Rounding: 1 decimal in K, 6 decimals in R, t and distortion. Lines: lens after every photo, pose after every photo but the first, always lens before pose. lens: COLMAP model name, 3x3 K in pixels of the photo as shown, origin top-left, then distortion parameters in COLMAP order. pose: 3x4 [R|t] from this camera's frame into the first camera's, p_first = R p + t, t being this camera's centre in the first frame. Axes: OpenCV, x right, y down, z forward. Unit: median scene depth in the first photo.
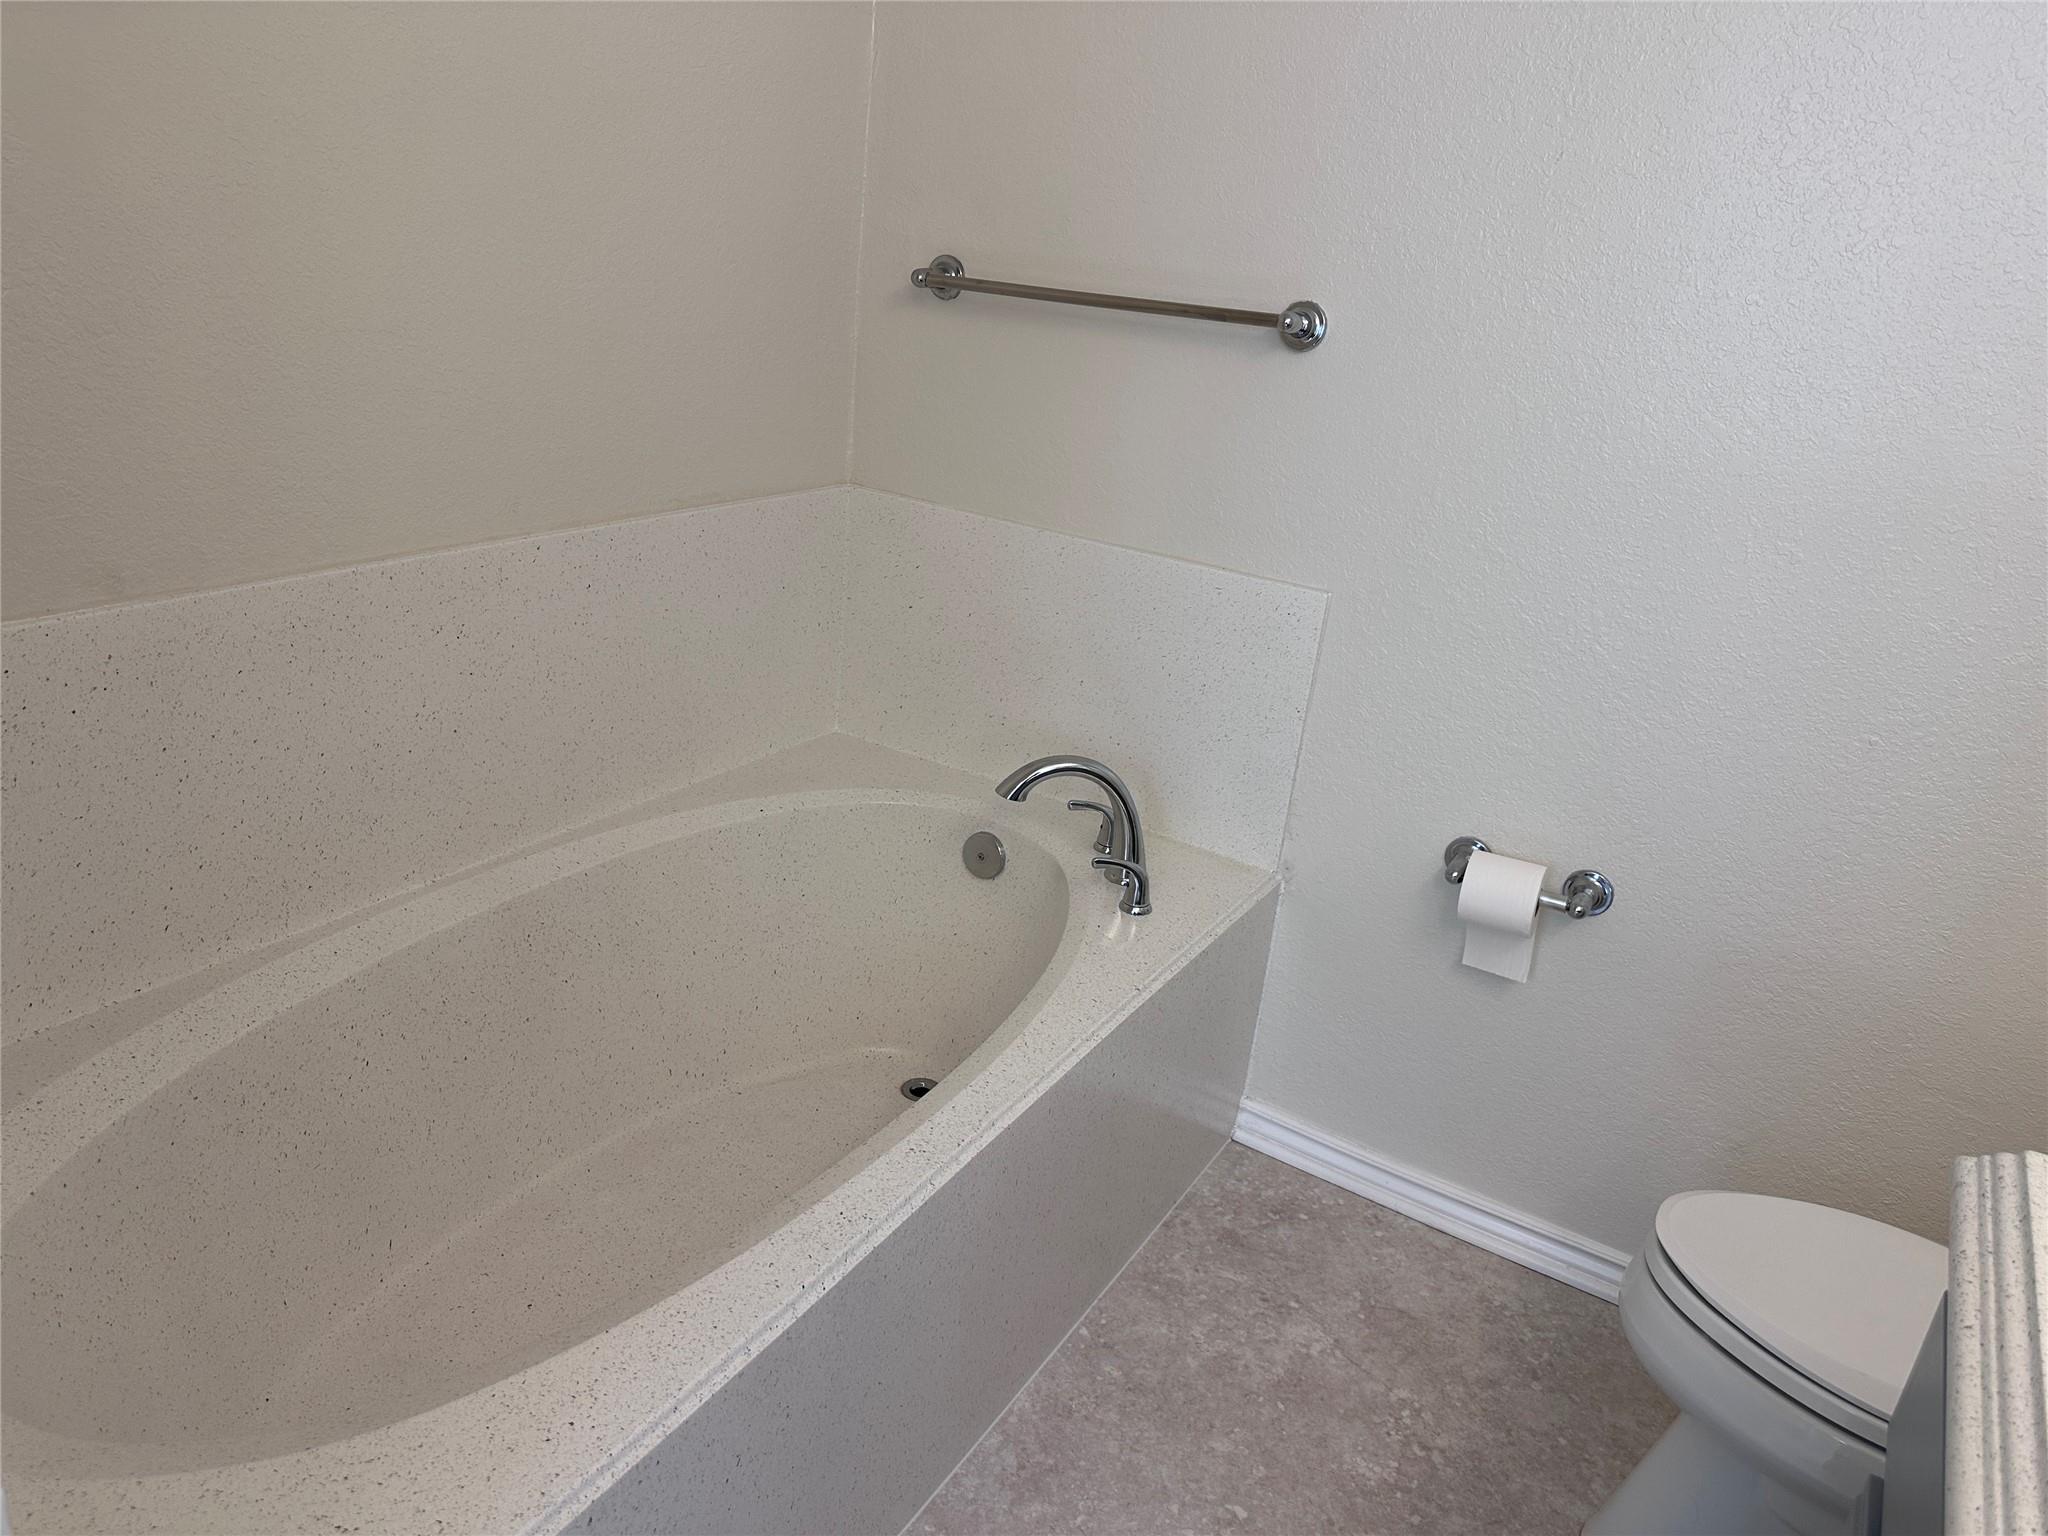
lens RADIAL K [[1450.1, 0, 1010.4], [0, 1450.1, 763.1], [0, 0, 1]] dist [0.049400, -0.042660]
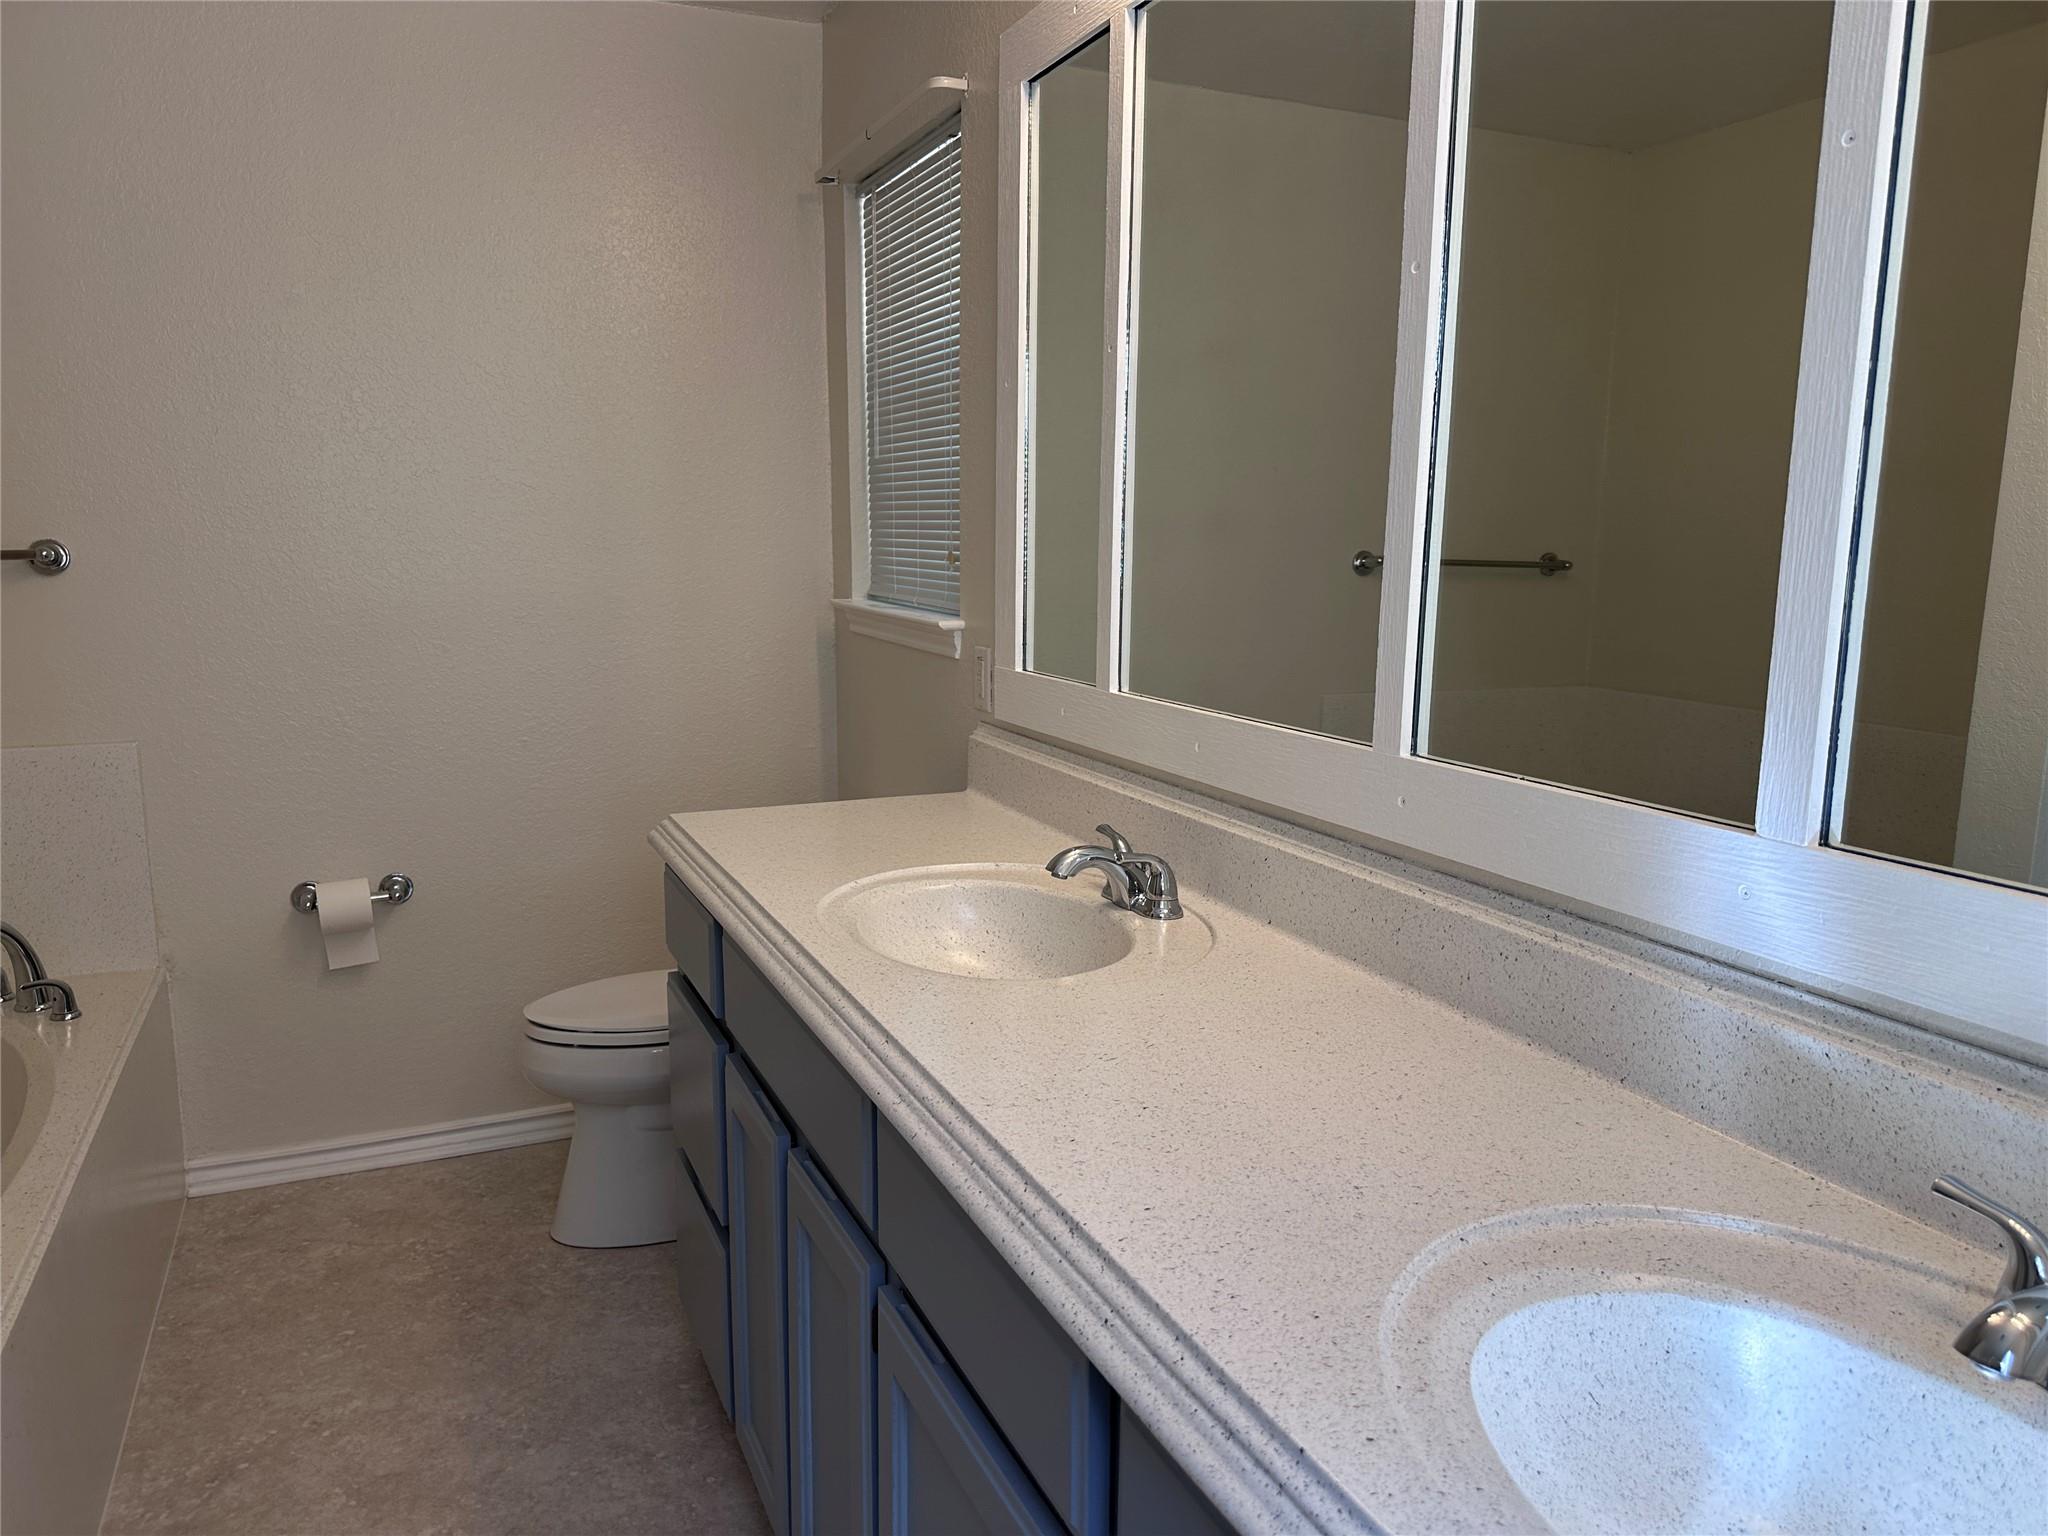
lens RADIAL K [[1450.1, 0, 1030.0], [0, 1450.1, 787.9], [0, 0, 1]] dist [0.049400, -0.042660]
pose [[0.561131, -0.242738, 0.791334, -0.395087], [0.348783, 0.936354, 0.039901, 0.153353], [-0.750654, 0.253614, 0.610080, -0.428013]]
